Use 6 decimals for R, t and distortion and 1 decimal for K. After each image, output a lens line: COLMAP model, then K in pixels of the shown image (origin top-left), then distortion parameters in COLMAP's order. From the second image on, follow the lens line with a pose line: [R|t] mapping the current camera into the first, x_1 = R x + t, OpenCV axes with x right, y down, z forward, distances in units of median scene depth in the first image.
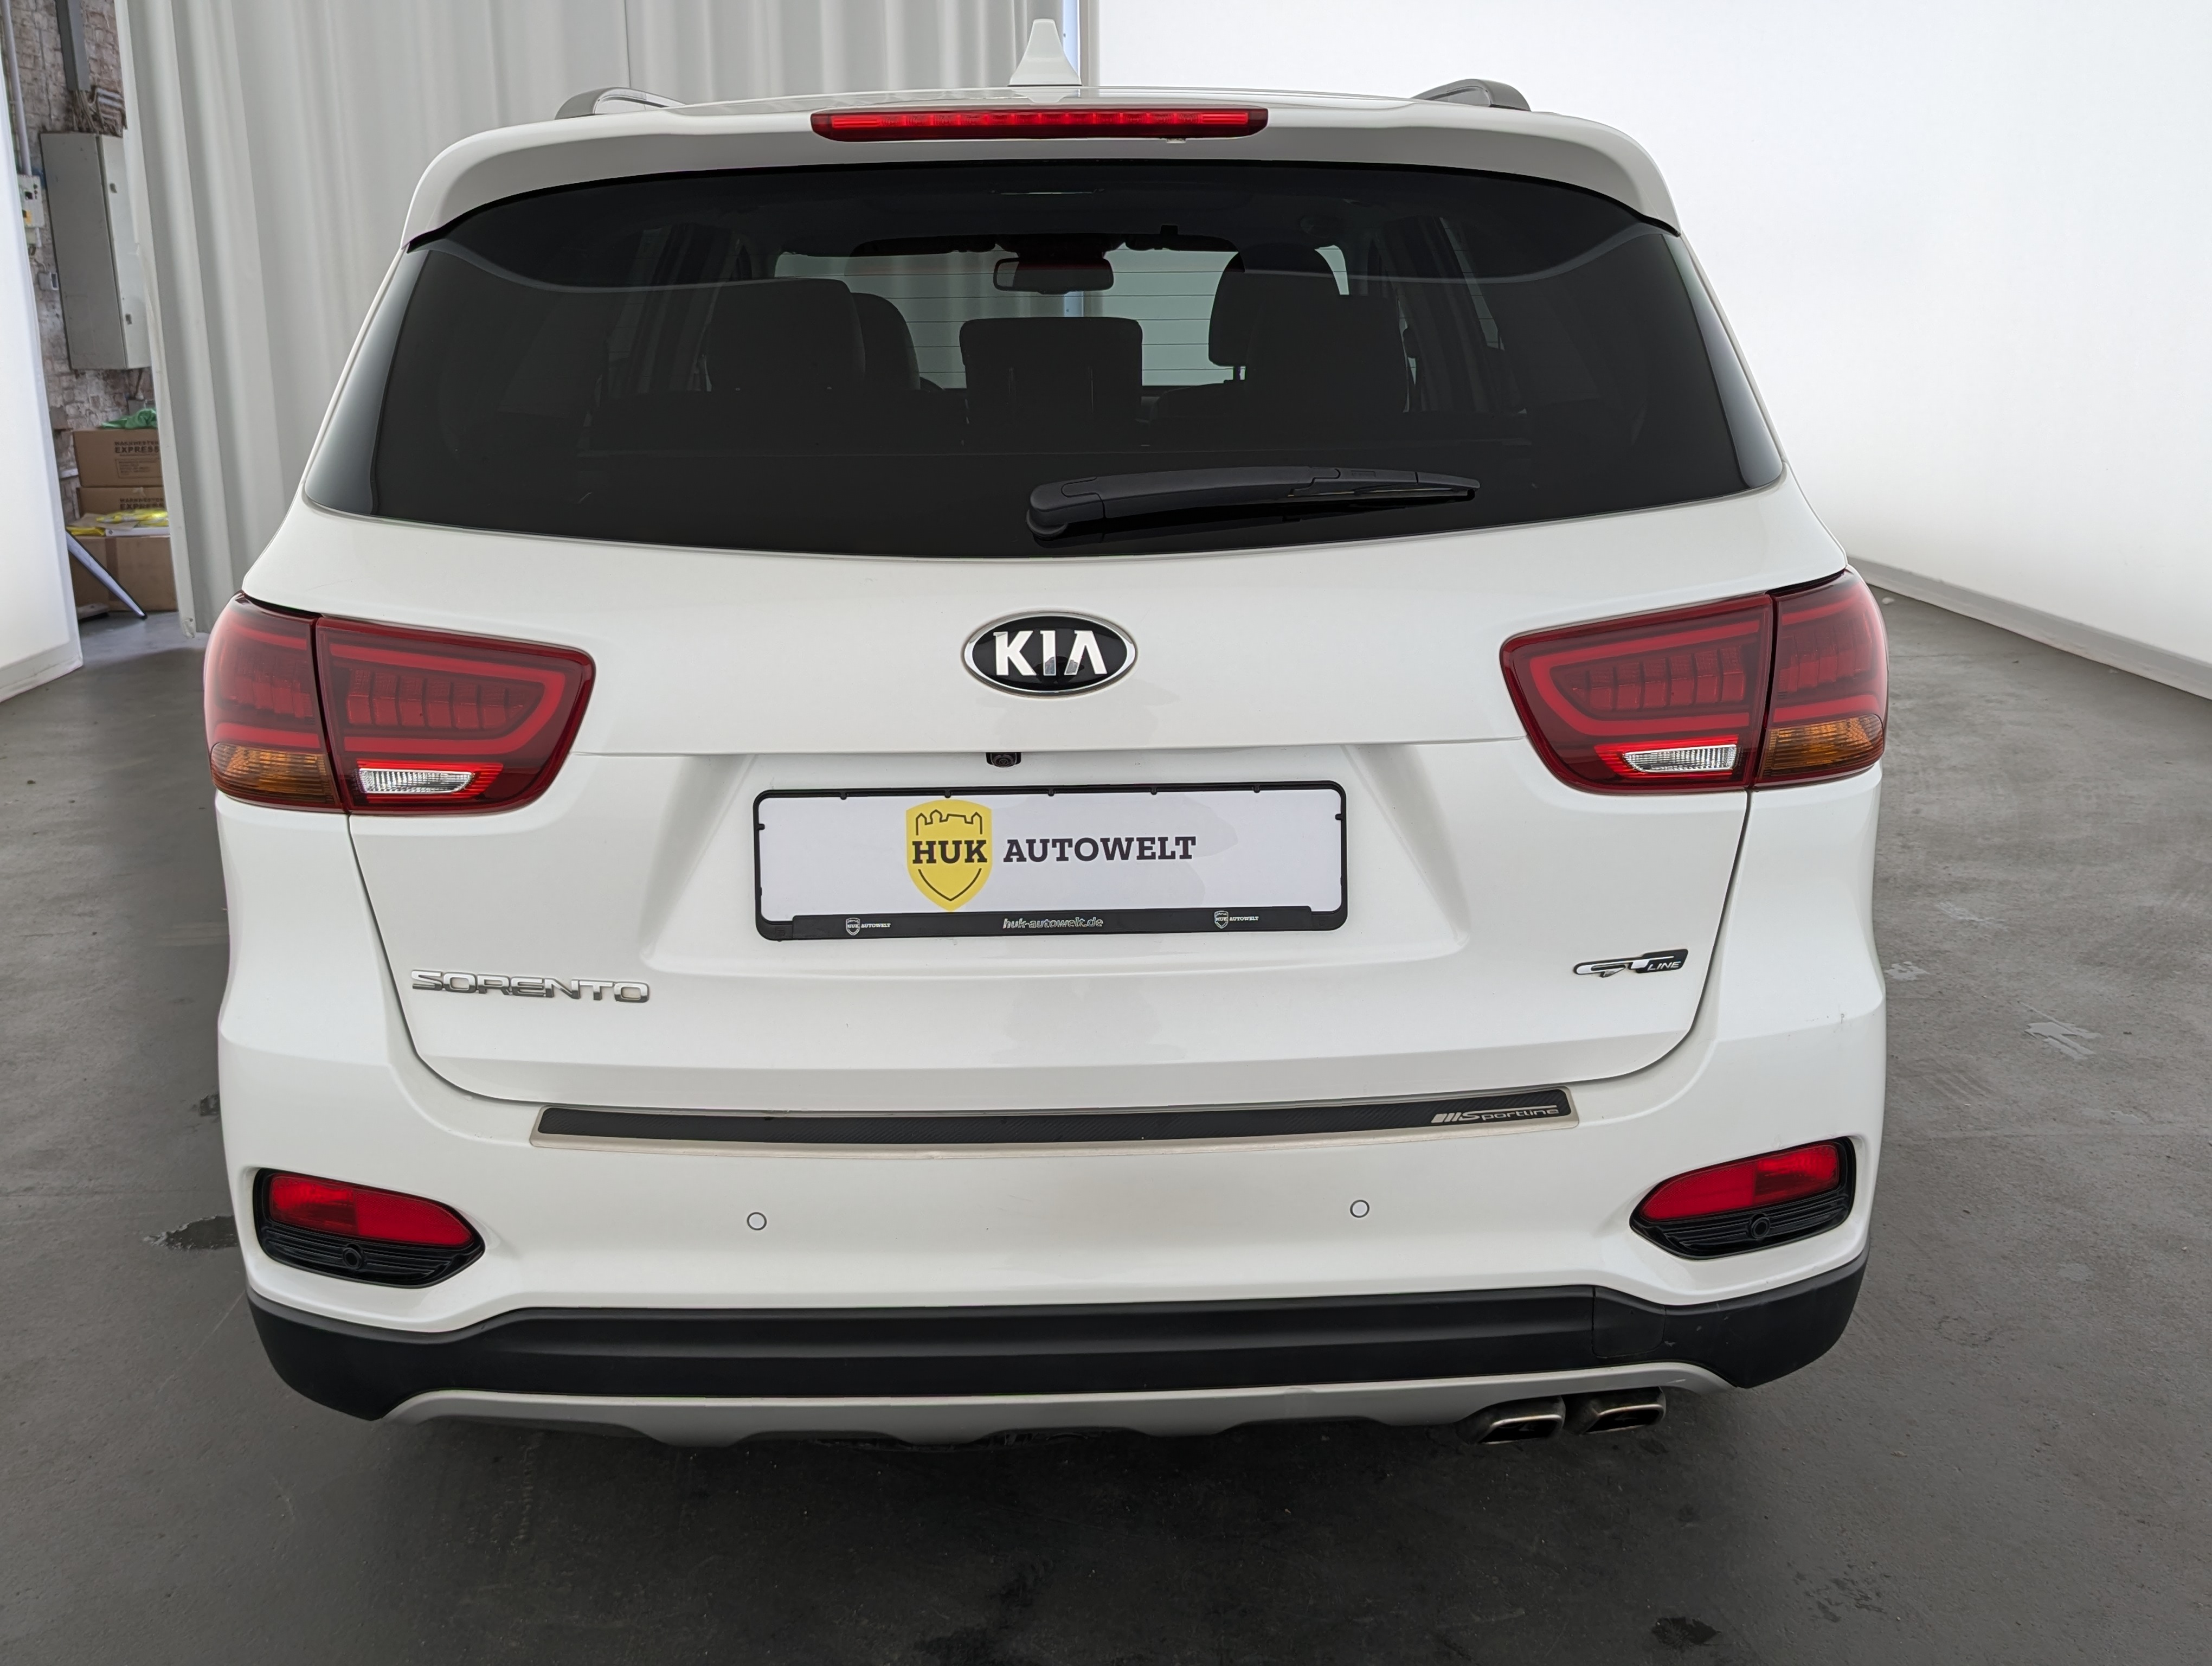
lens RADIAL K [[2033.7, 0, 1096.7], [0, 2033.7, 824.6], [0, 0, 1]] dist [0.024027, 0.003415]
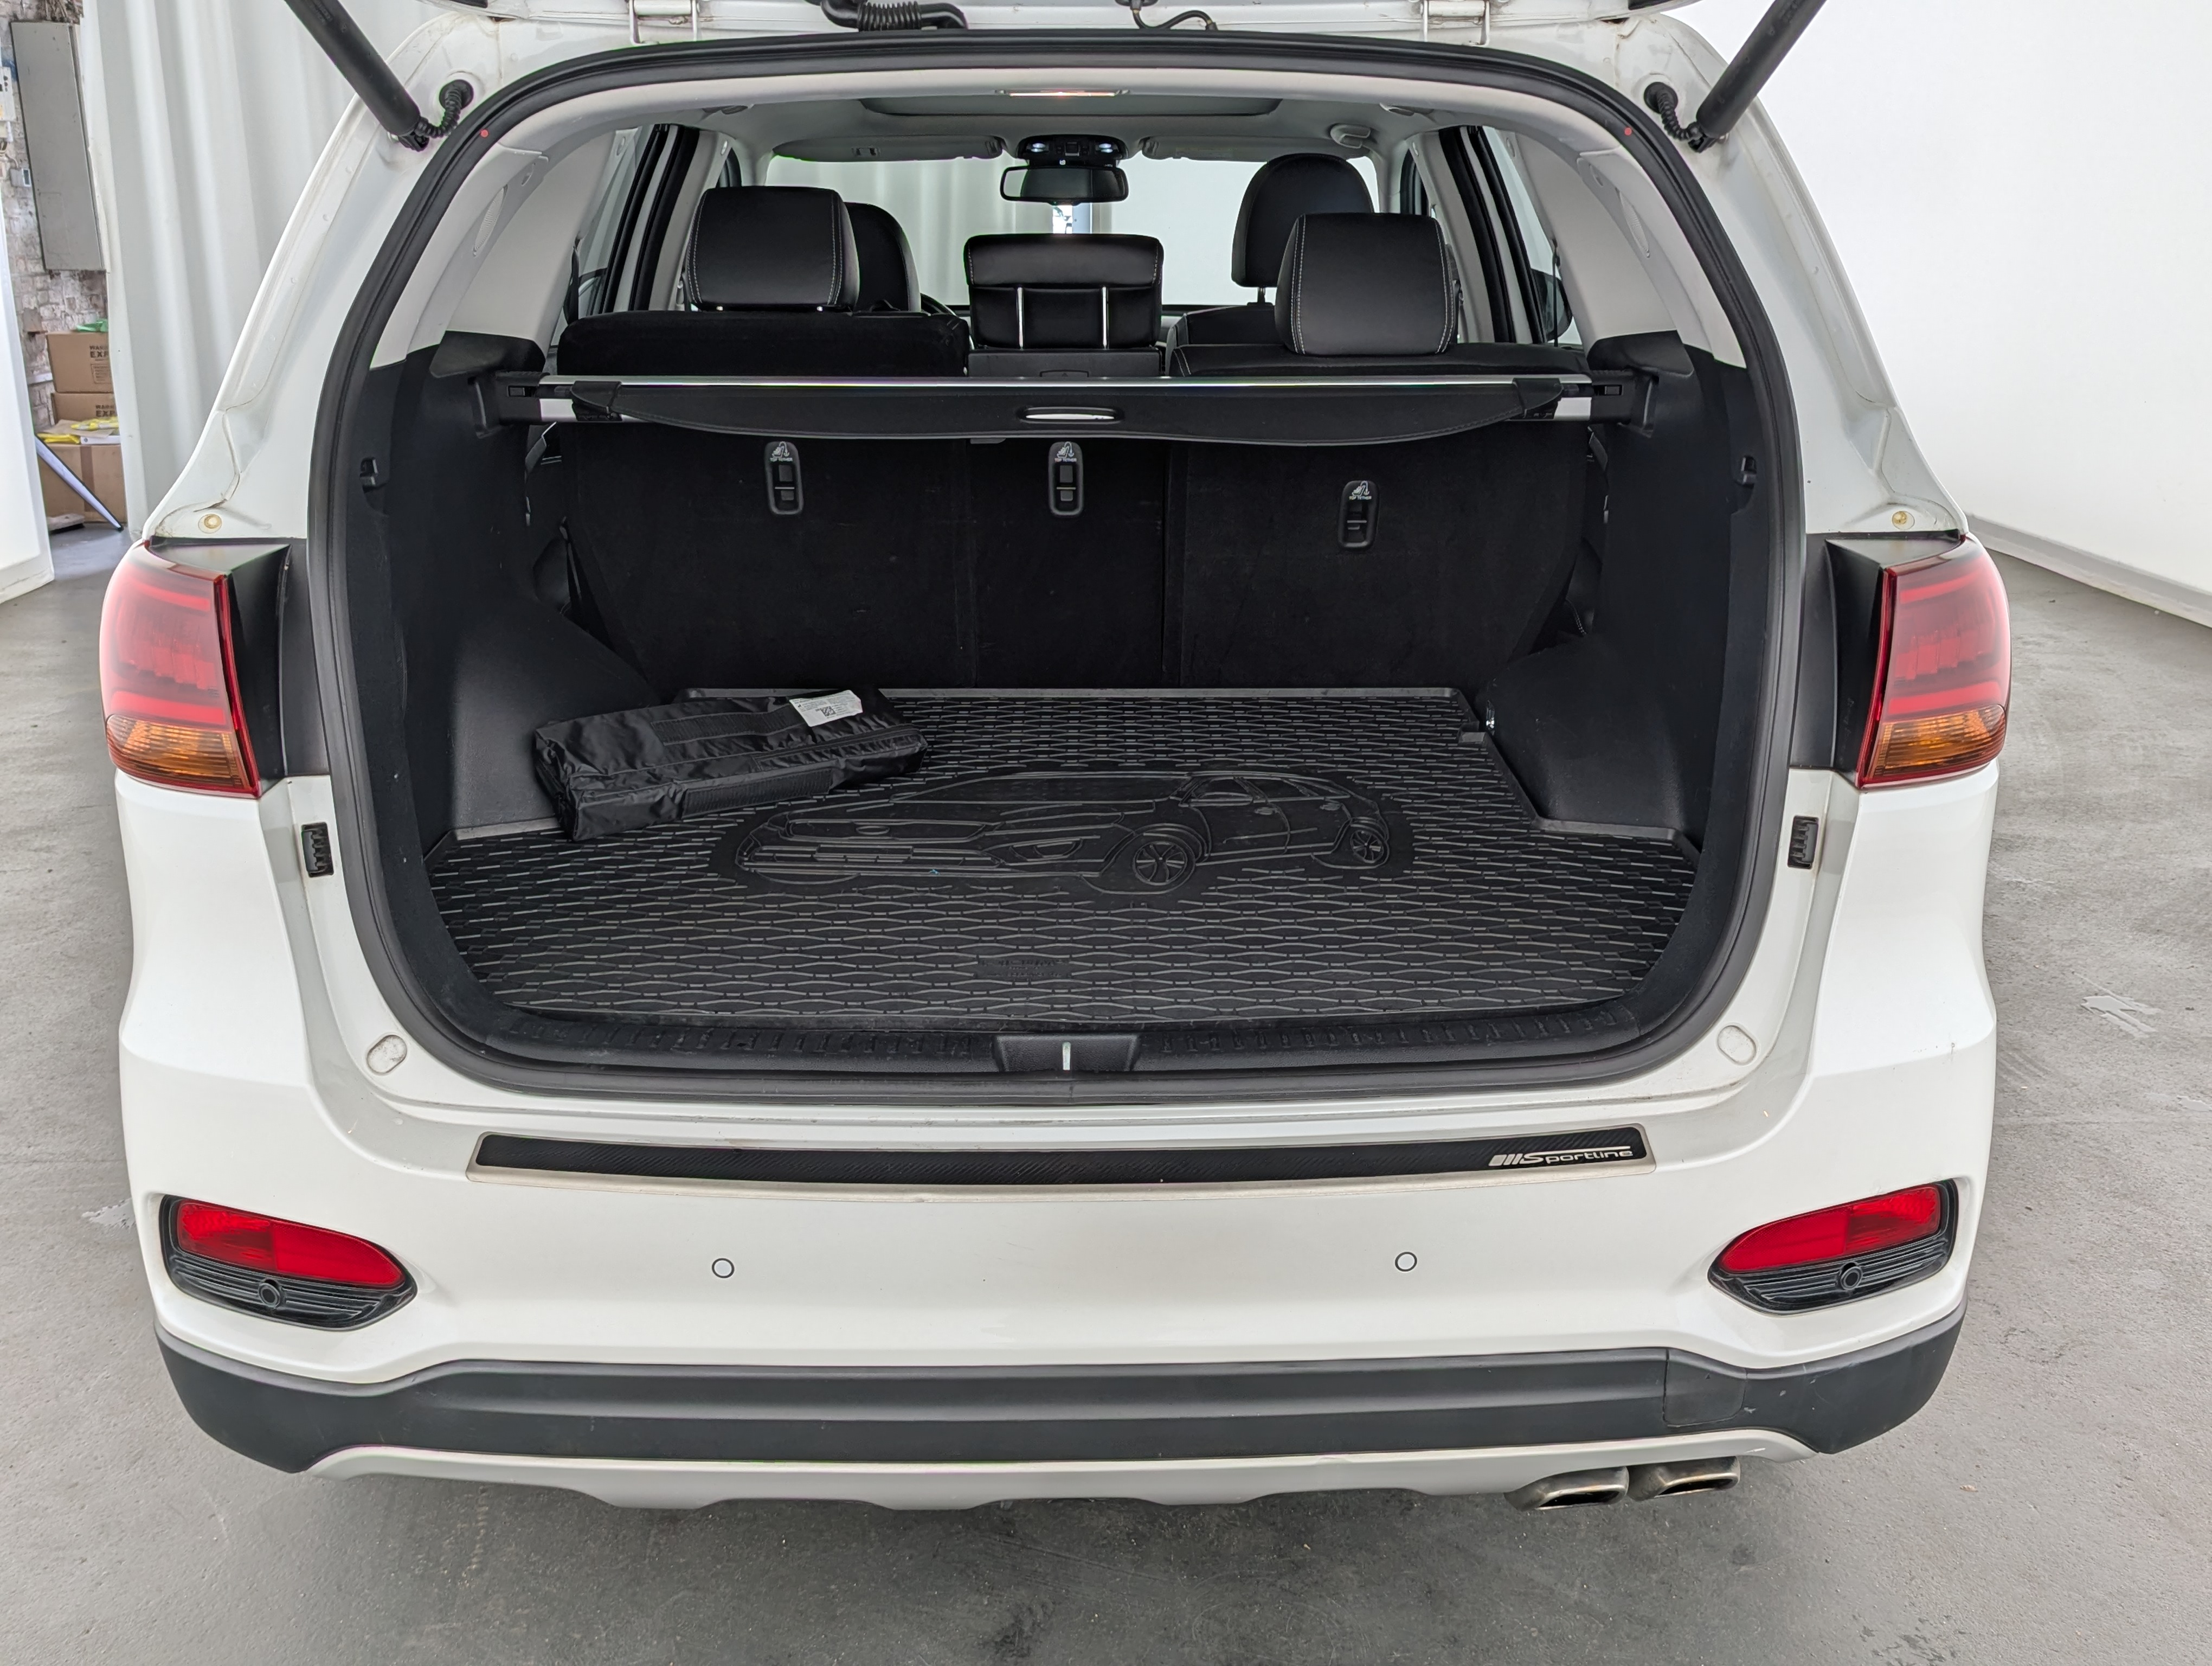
lens RADIAL K [[2005.4, 0, 1102.2], [0, 2005.4, 812.9], [0, 0, 1]] dist [0.024889, -0.004653]
pose [[0.999930, 0.011064, 0.004080, -0.007637], [-0.011218, 0.999139, 0.039934, -0.035781], [-0.003635, -0.039977, 0.999194, 0.126316]]
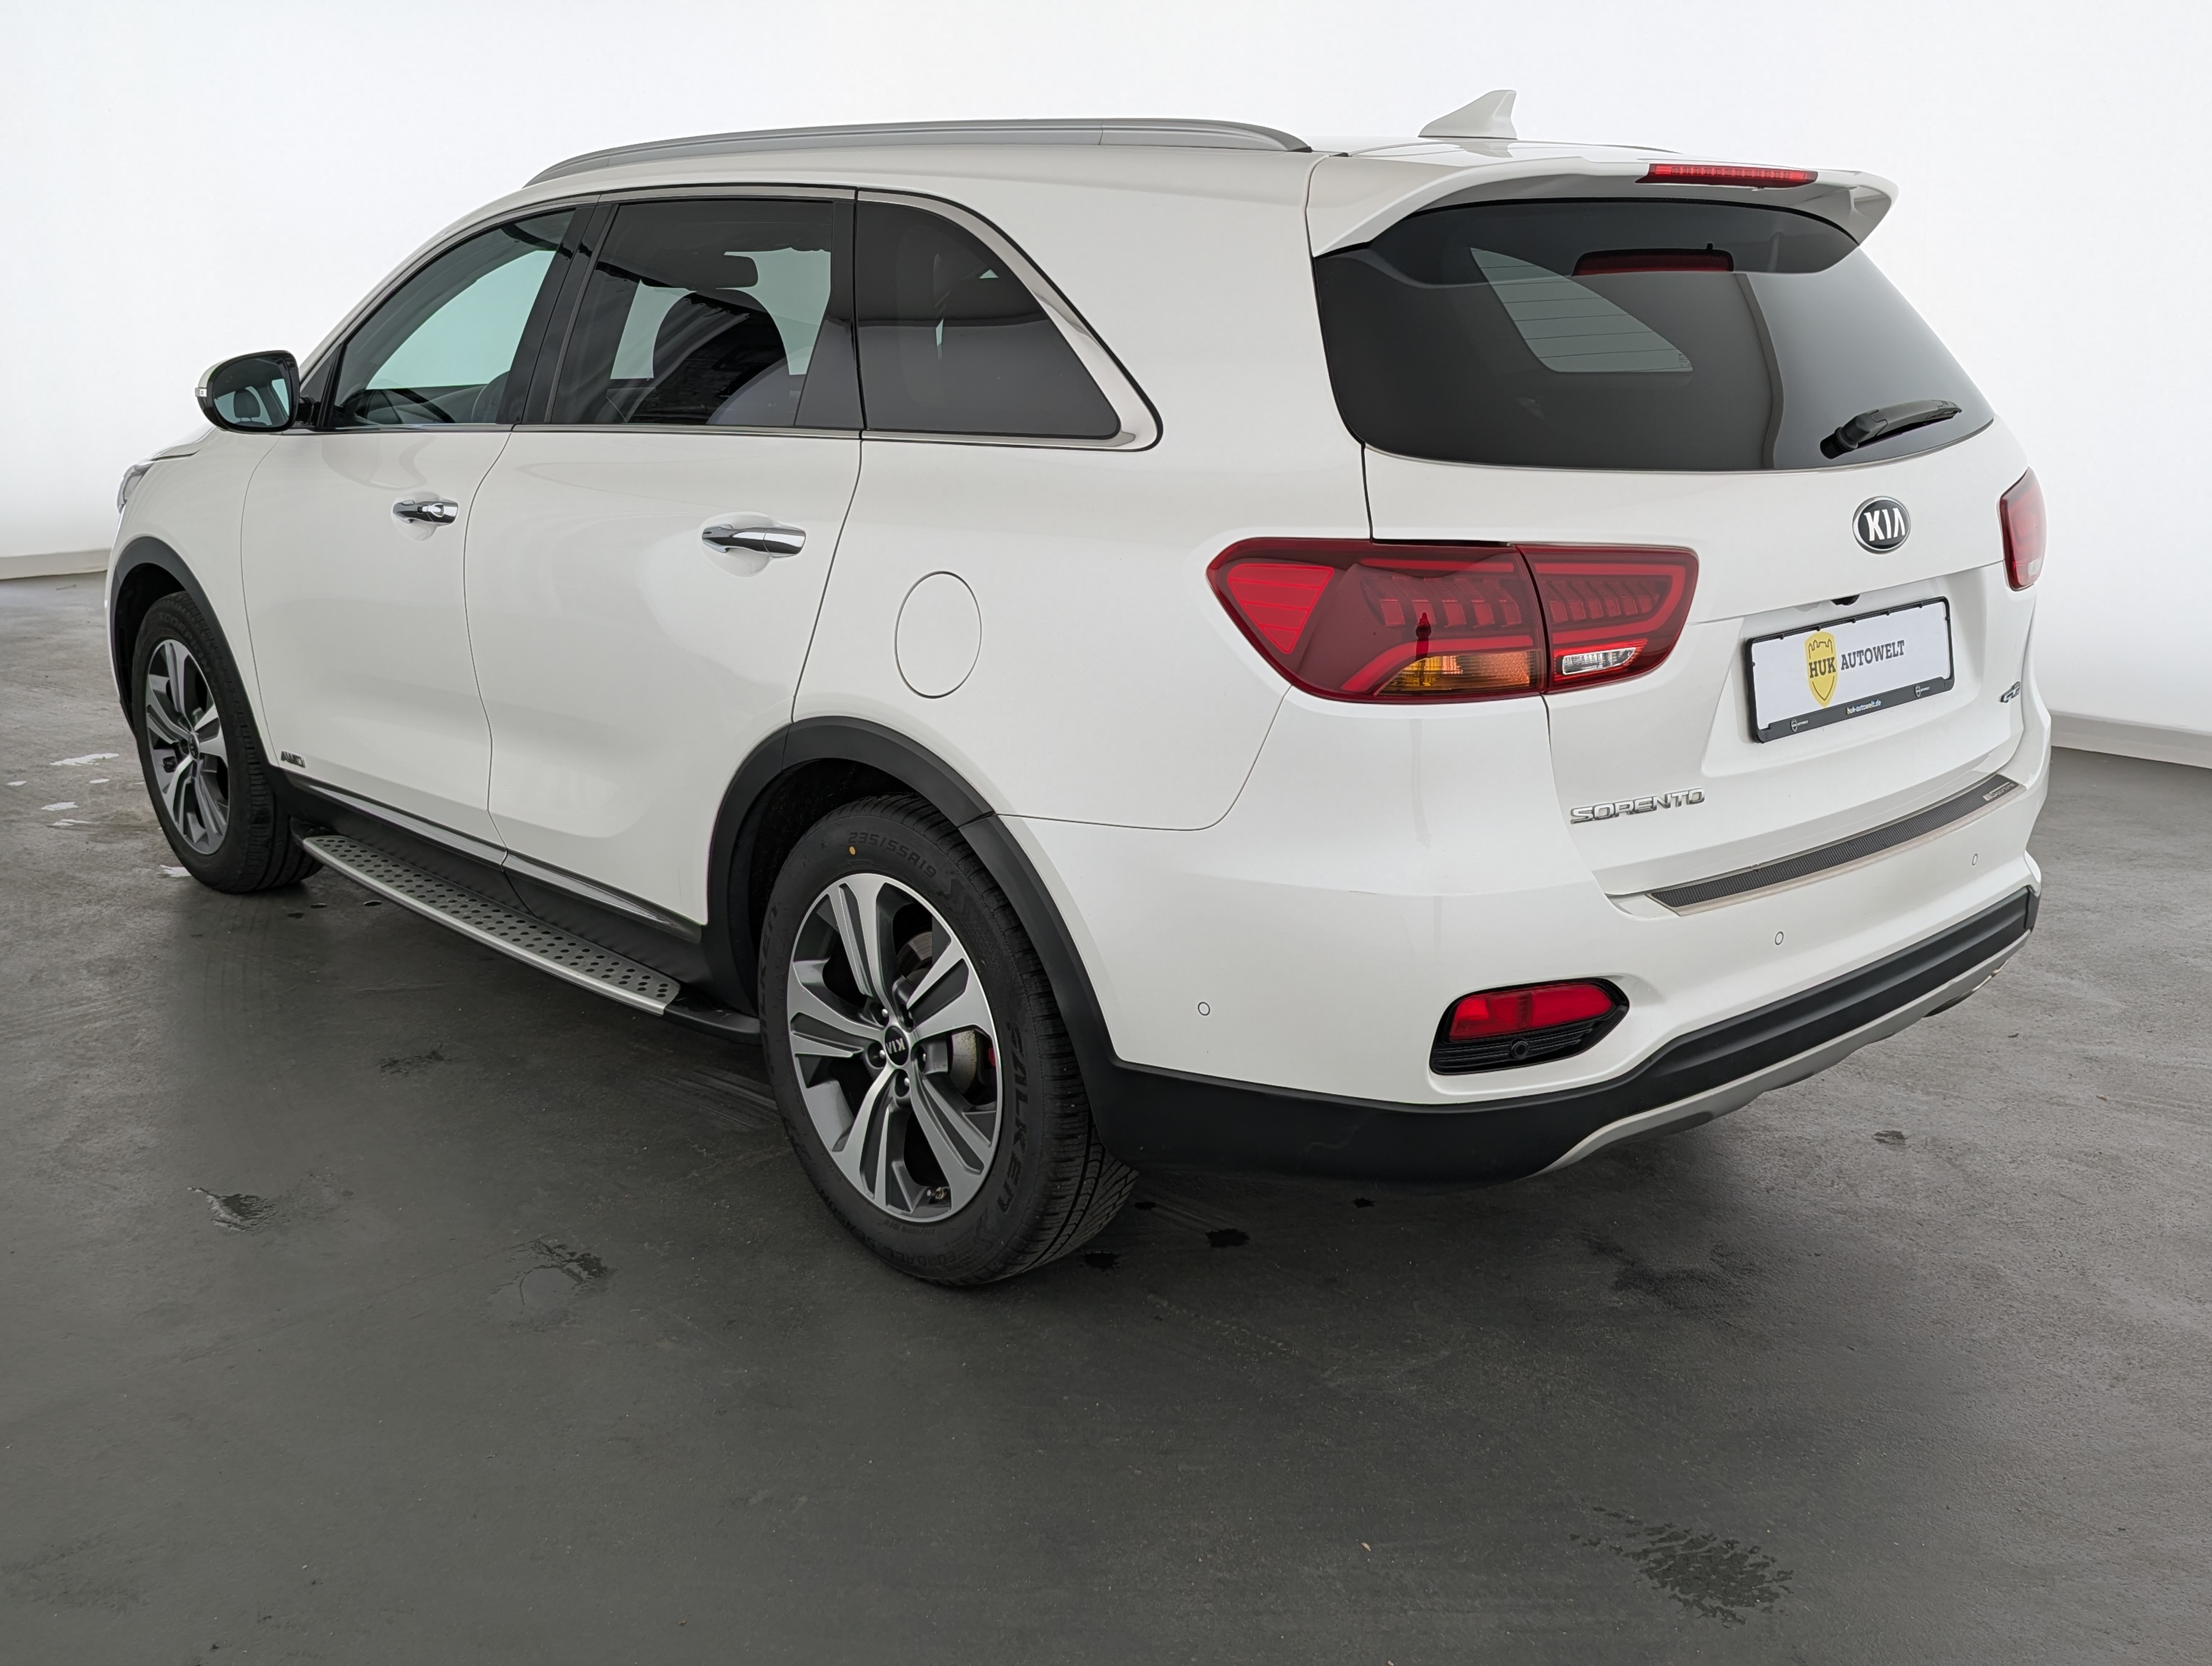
lens RADIAL K [[2033.7, 0, 1096.7], [0, 2033.7, 824.6], [0, 0, 1]] dist [0.024027, 0.003415]
pose [[0.748345, -0.160684, 0.643553, -1.317619], [0.161088, 0.985195, 0.058667, -0.042120], [-0.643452, 0.059766, 0.763150, 0.193746]]
